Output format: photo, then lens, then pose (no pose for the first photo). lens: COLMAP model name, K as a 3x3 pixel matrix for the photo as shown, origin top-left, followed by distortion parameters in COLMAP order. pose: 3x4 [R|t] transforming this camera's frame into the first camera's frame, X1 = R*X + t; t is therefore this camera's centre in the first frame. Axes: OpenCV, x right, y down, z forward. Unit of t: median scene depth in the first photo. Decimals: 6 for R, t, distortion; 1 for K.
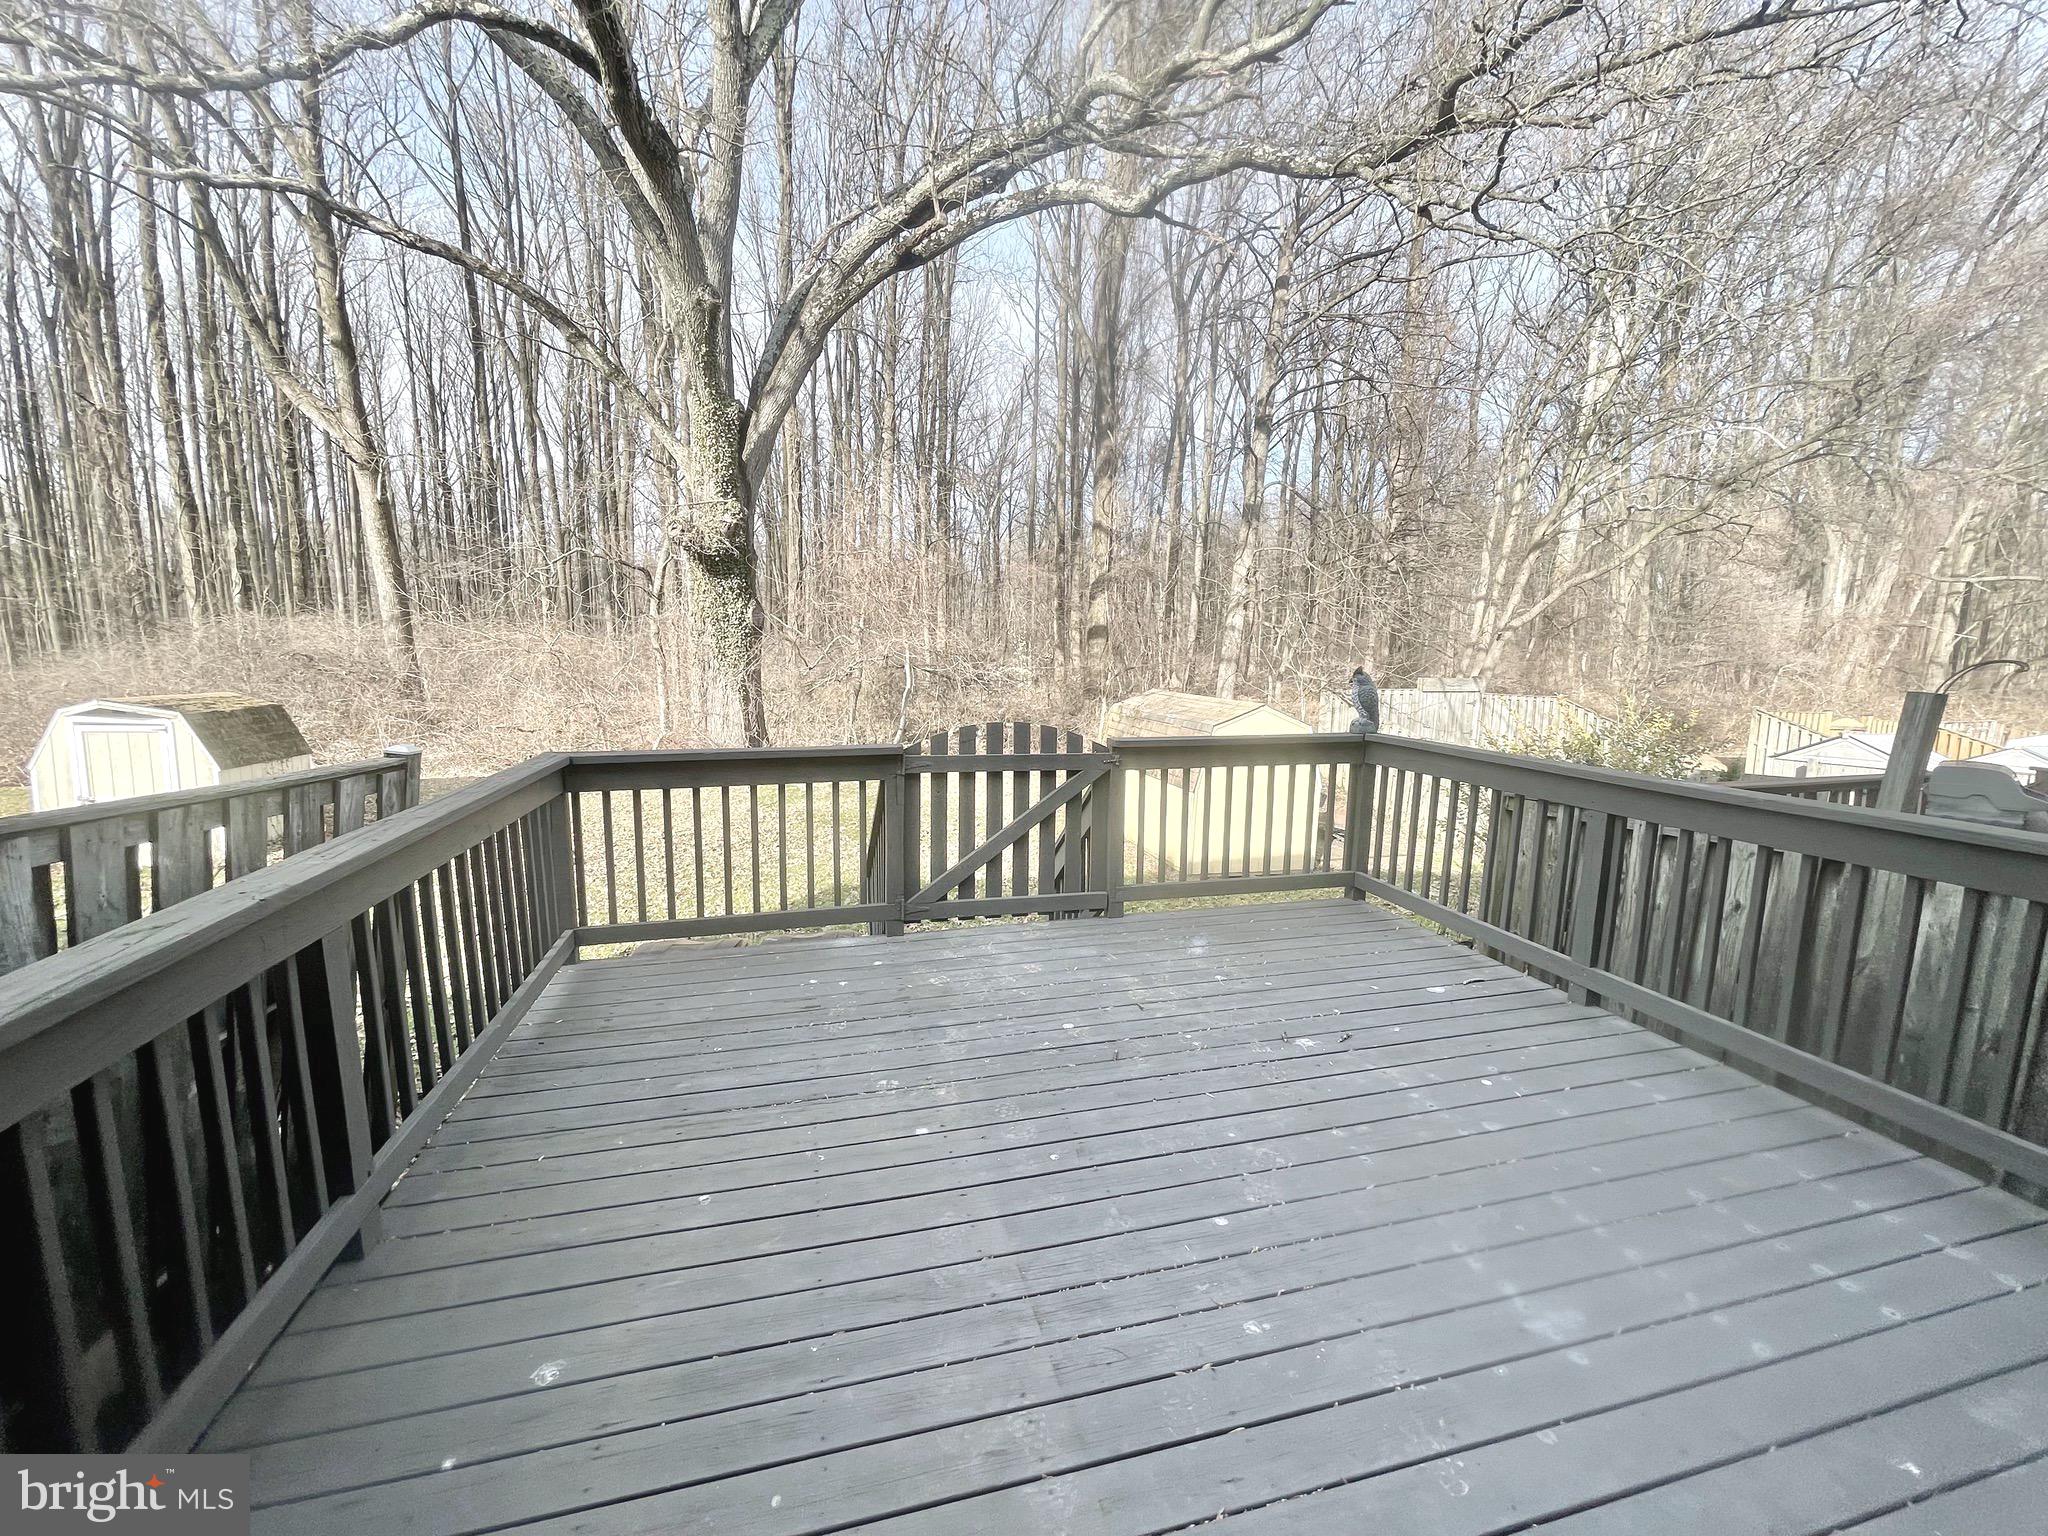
lens RADIAL K [[822.9, 0, 1020.7], [0, 822.9, 774.9], [0, 0, 1]] dist [0.000364, -0.000059]
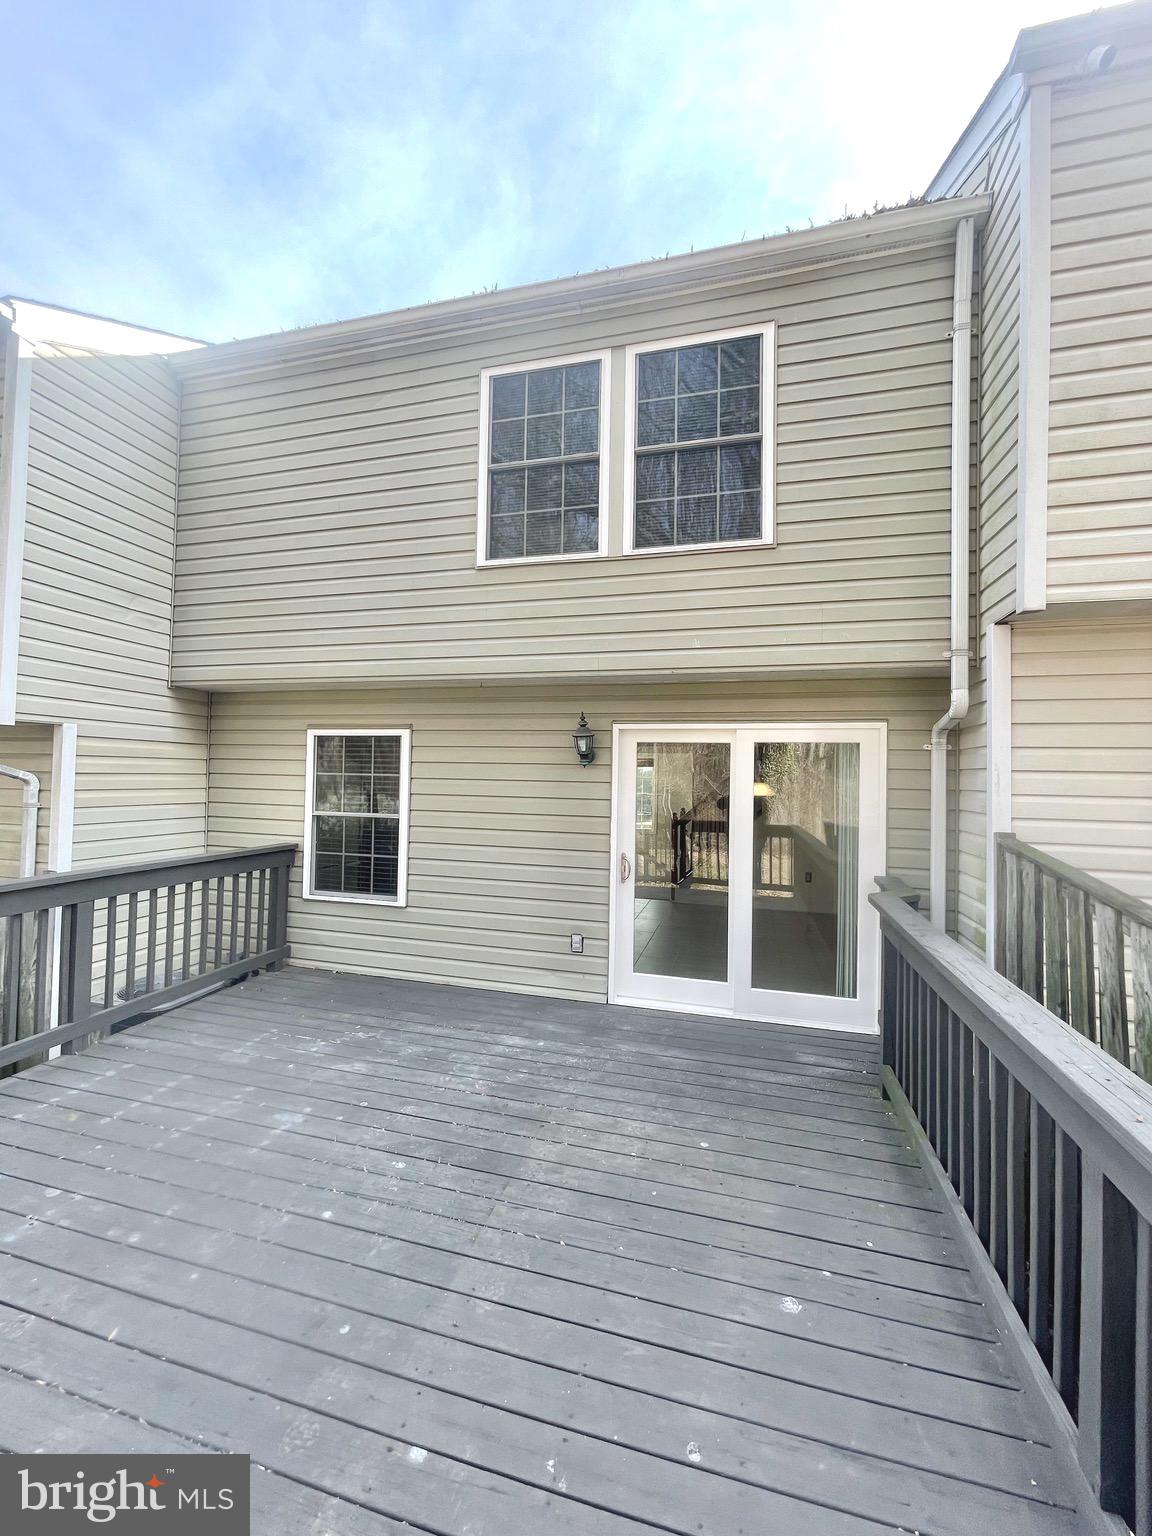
lens RADIAL K [[617.1, 0, 572.6], [0, 617.1, 761.3], [0, 0, 1]] dist [0.000364, -0.000059]
pose [[-0.867306, -0.006796, 0.497729, -0.642933], [0.051751, 0.993257, 0.103740, -0.301265], [-0.495078, 0.115732, -0.861106, 1.674242]]
